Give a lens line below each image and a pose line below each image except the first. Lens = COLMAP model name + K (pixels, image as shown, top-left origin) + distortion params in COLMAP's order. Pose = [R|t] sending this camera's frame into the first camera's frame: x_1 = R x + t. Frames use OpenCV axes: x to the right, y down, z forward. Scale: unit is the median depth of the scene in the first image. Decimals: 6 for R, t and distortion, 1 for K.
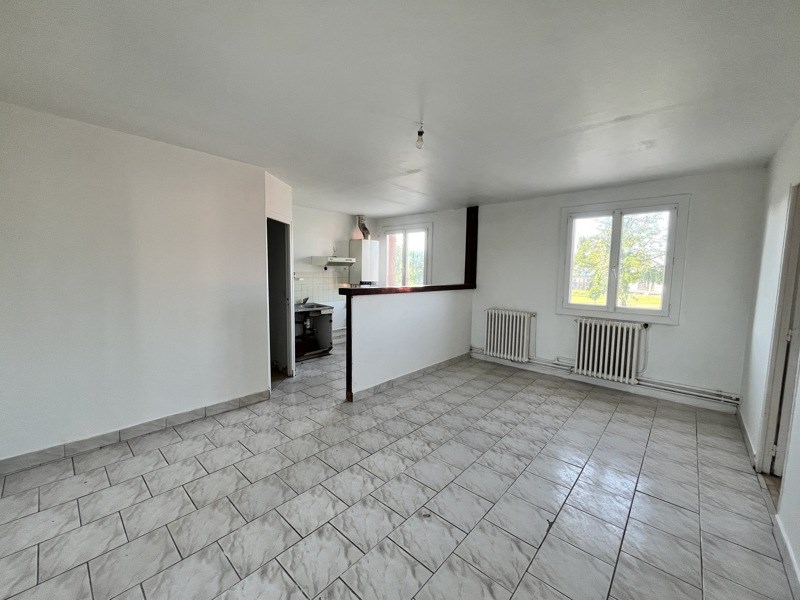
lens RADIAL K [[320.4, 0, 401.1], [0, 320.4, 303.5], [0, 0, 1]] dist [-0.002739, -0.000274]
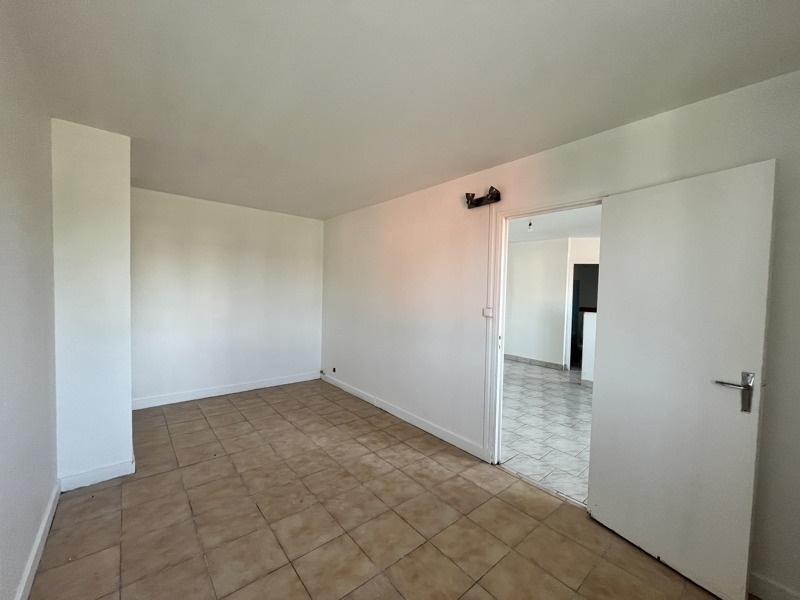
lens RADIAL K [[320.4, 0, 401.1], [0, 320.4, 303.5], [0, 0, 1]] dist [-0.002739, -0.000274]
pose [[-0.126867, 0.025660, -0.991588, 1.310903], [-0.127622, 0.990934, 0.041971, -0.012599], [0.983675, 0.131873, -0.122442, 0.313399]]
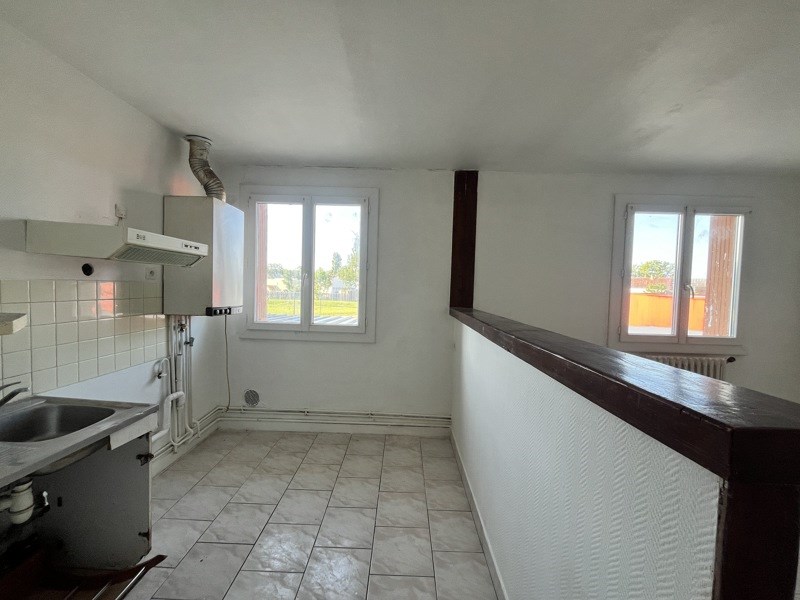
lens RADIAL K [[325.3, 0, 400.0], [0, 325.3, 300.0], [0, 0, 1]] dist [-0.002628, -0.000352]
pose [[0.743959, -0.016571, 0.668020, -0.351254], [0.051686, 0.998125, -0.032802, -0.088470], [-0.666224, 0.058931, 0.743420, 0.931165]]
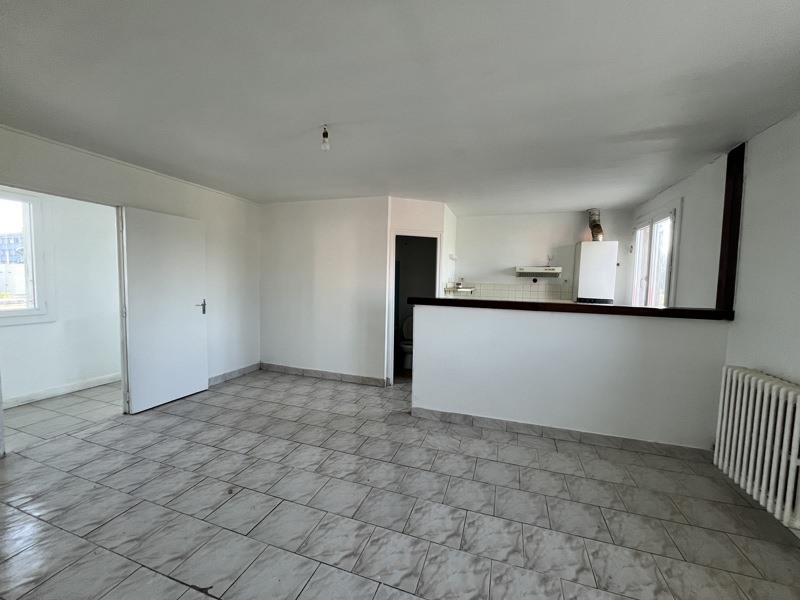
lens RADIAL K [[325.3, 0, 400.0], [0, 325.3, 300.0], [0, 0, 1]] dist [-0.002628, -0.000352]
pose [[0.398872, 0.052513, -0.915502, 0.667760], [-0.113682, 0.993489, 0.007456, -0.035114], [0.909933, 0.101102, 0.402245, 0.519882]]
